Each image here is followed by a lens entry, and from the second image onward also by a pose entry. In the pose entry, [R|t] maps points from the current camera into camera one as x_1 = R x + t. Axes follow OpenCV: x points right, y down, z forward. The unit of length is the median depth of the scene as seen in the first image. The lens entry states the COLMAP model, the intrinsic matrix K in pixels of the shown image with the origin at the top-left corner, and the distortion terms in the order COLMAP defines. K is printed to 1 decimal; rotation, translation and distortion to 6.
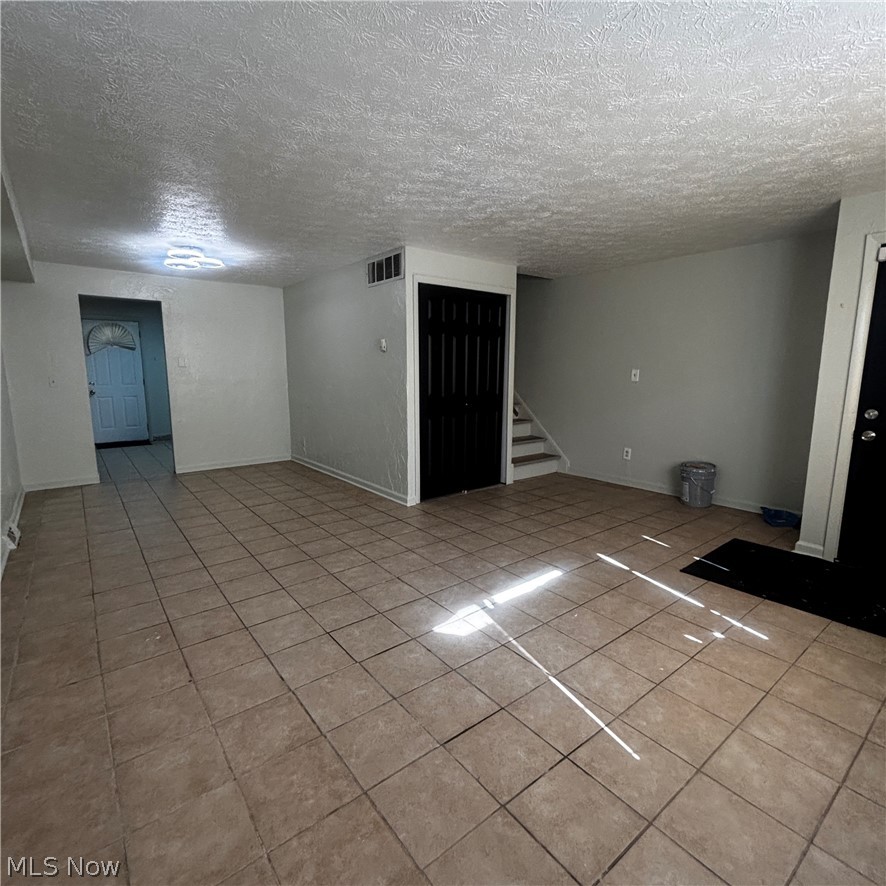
lens RADIAL K [[484.7, 0, 443.0], [0, 484.7, 443.0], [0, 0, 1]] dist [-0.007347, -0.000924]
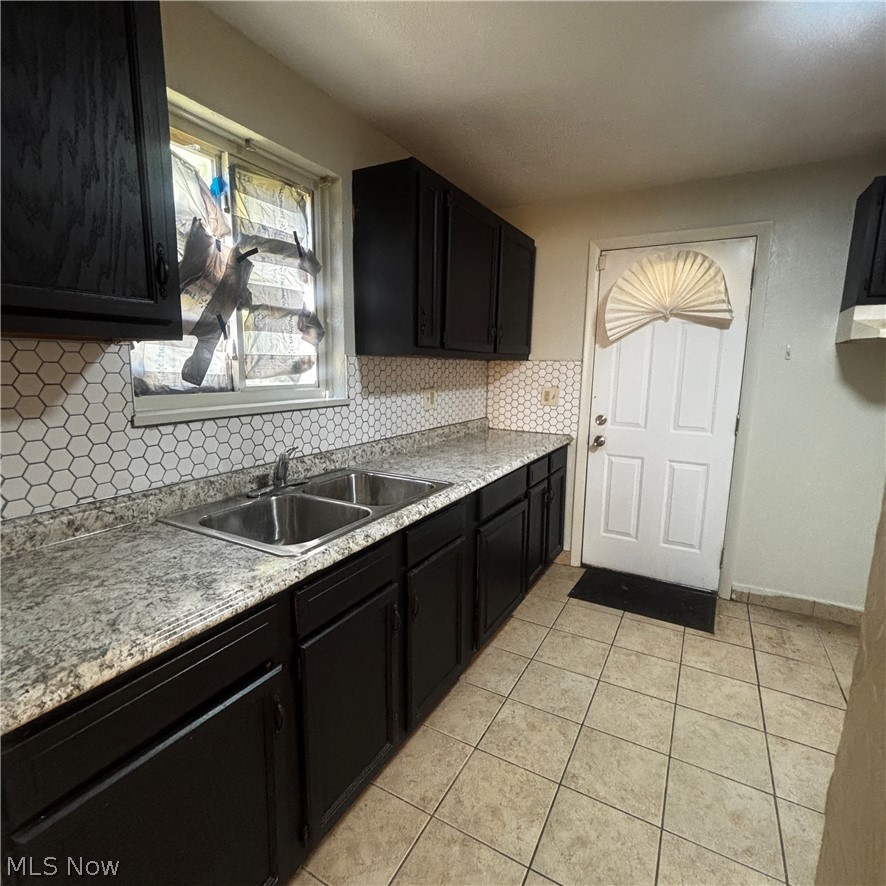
lens RADIAL K [[477.5, 0, 443.0], [0, 477.5, 443.0], [0, 0, 1]] dist [0.024278, -0.029842]
pose [[0.387036, 0.149830, -0.909810, -0.412220], [-0.164851, 0.982056, 0.091600, -0.115731], [0.907209, 0.114531, 0.404790, 0.715434]]
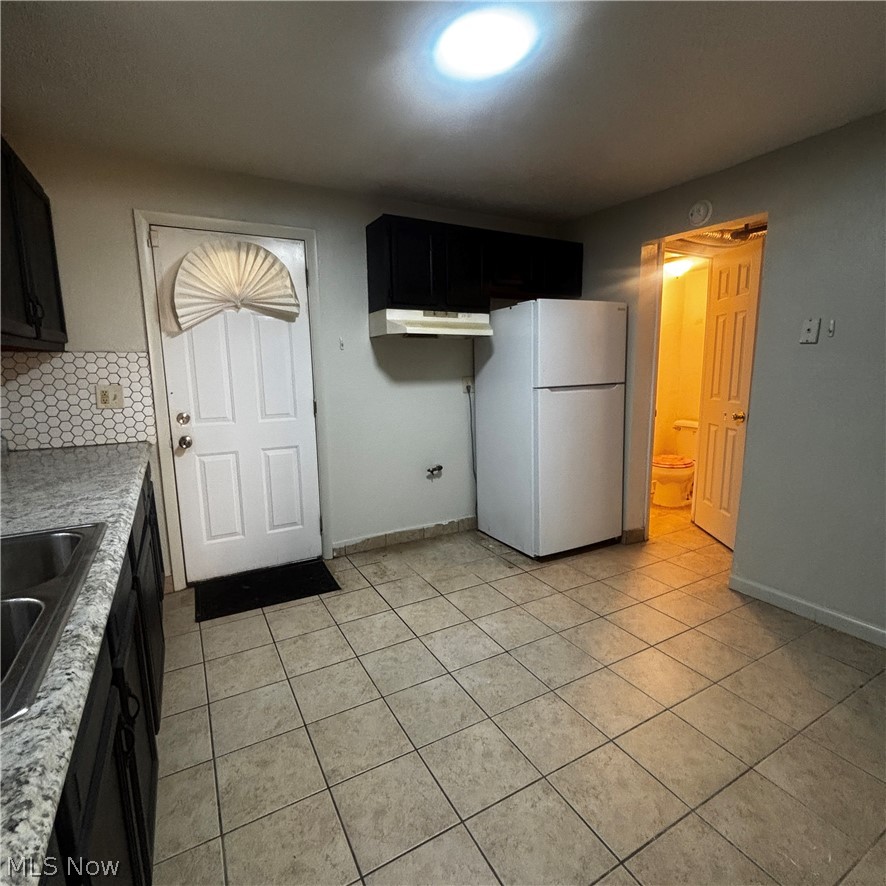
lens RADIAL K [[477.5, 0, 443.0], [0, 477.5, 443.0], [0, 0, 1]] dist [0.024278, -0.029842]
pose [[0.987230, 0.011166, -0.158909, -0.478746], [-0.010984, 0.999938, 0.002021, -0.104694], [0.158922, -0.000250, 0.987291, 0.675650]]
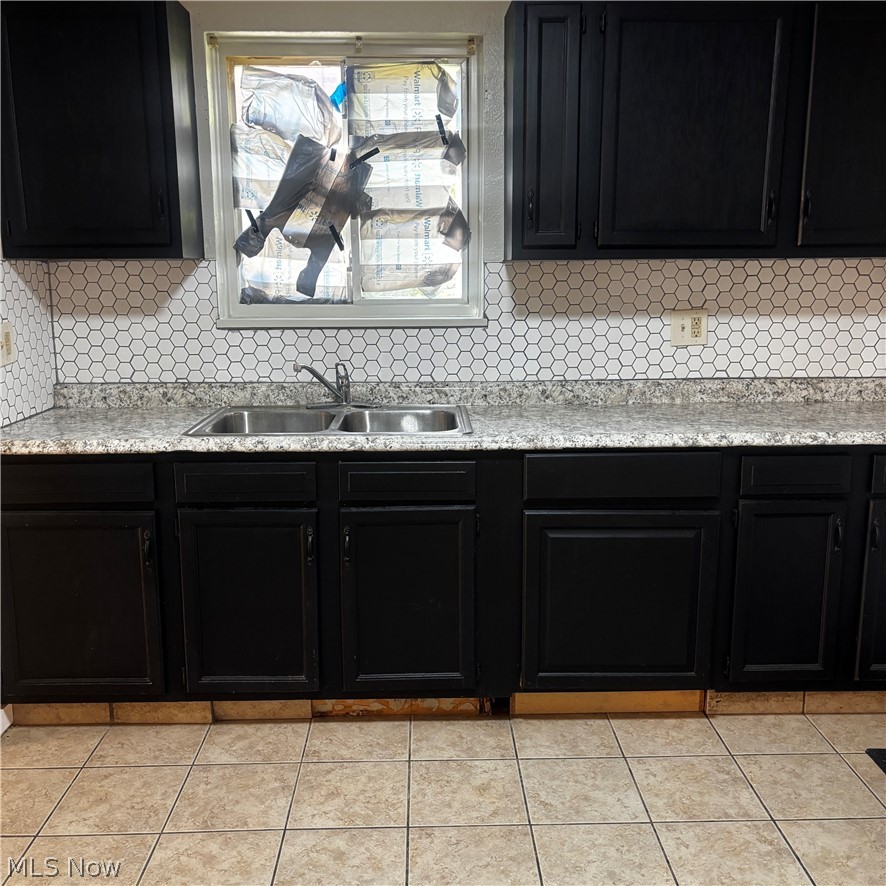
lens RADIAL K [[913.7, 0, 443.0], [0, 913.7, 443.0], [0, 0, 1]] dist [0.134298, -0.334007]
pose [[-0.601232, 0.154198, -0.784056, -0.349103], [-0.129702, 0.949361, 0.286166, -0.166765], [0.788478, 0.273746, -0.550786, 0.991186]]
